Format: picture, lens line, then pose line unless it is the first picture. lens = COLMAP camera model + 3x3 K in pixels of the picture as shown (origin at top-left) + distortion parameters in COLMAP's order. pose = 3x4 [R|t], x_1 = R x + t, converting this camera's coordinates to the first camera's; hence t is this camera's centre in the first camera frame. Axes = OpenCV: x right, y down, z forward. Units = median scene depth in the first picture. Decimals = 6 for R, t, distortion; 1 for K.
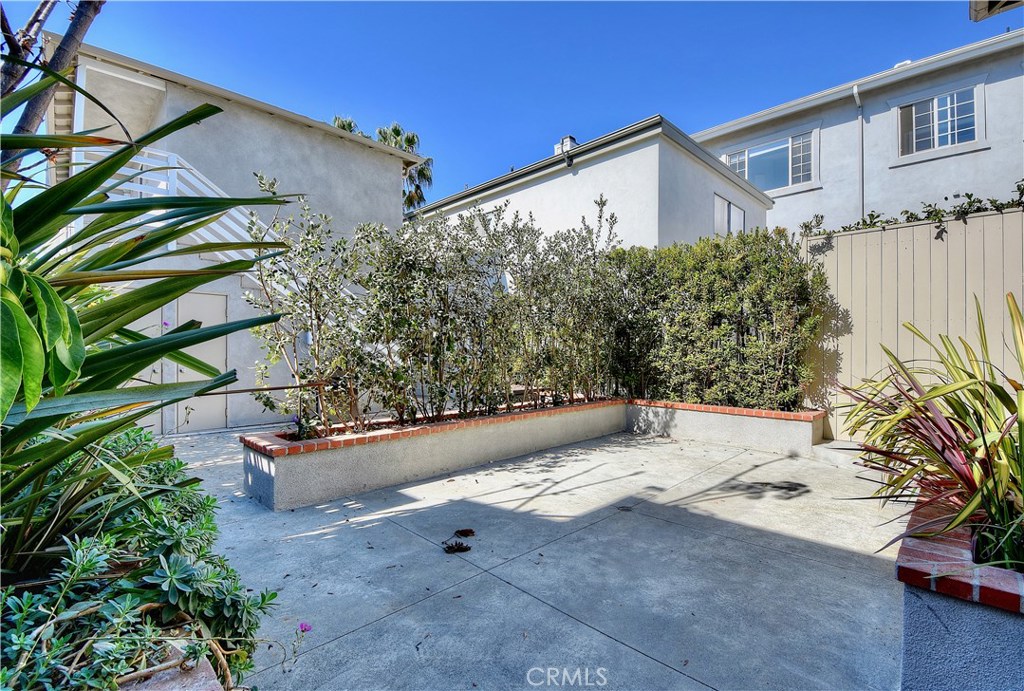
lens RADIAL K [[451.3, 0, 515.8], [0, 451.3, 348.0], [0, 0, 1]] dist [-0.000104, -0.016962]
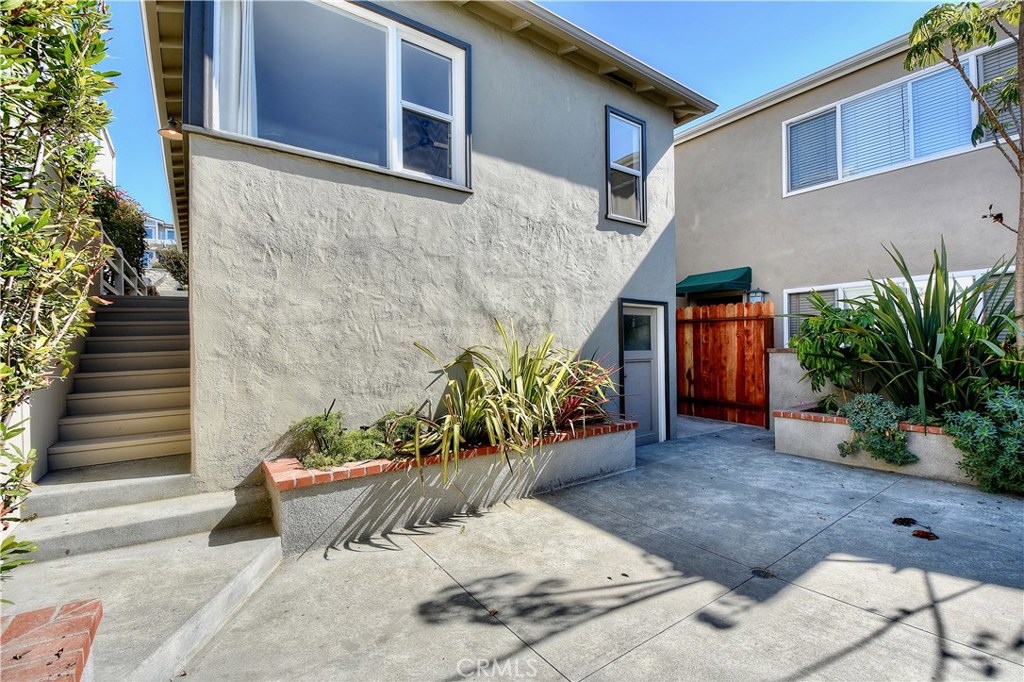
lens RADIAL K [[451.8, 0, 516.2], [0, 451.8, 341.7], [0, 0, 1]] dist [0.003248, -0.013467]
pose [[-0.988345, 0.013278, 0.151649, 0.456765], [0.011315, 0.999841, -0.013803, -0.003859], [-0.151808, -0.011926, -0.988338, 1.568687]]
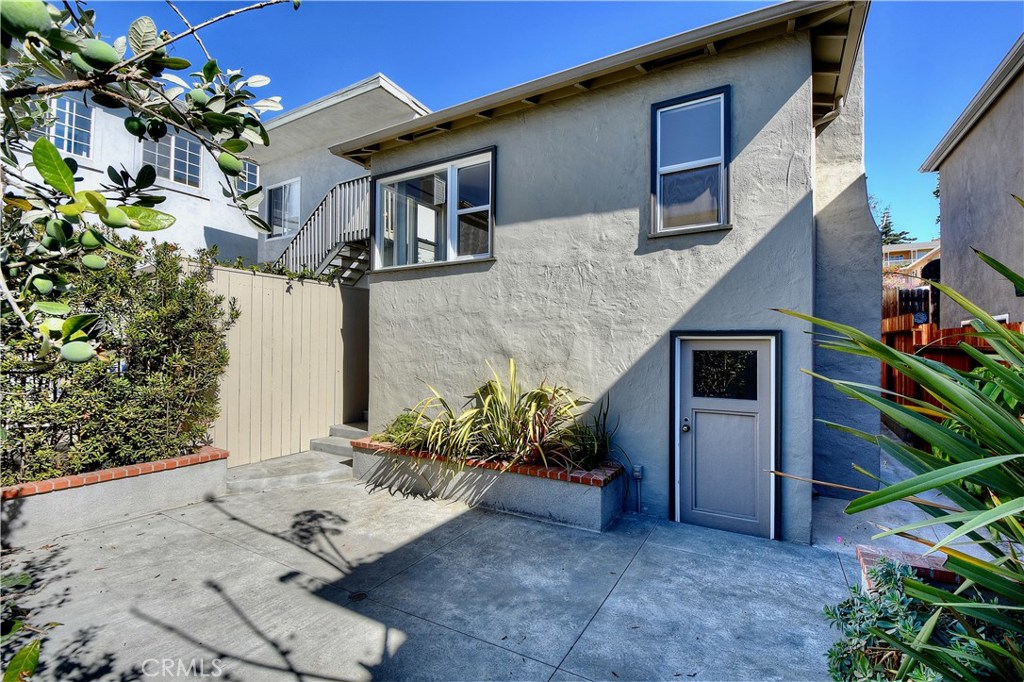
lens RADIAL K [[451.8, 0, 516.2], [0, 451.8, 341.7], [0, 0, 1]] dist [0.003248, -0.013467]
pose [[-0.269330, 0.013909, 0.962947, -0.592730], [-0.010461, 0.999794, -0.017367, -0.100903], [-0.962991, -0.014751, -0.269130, 0.841640]]
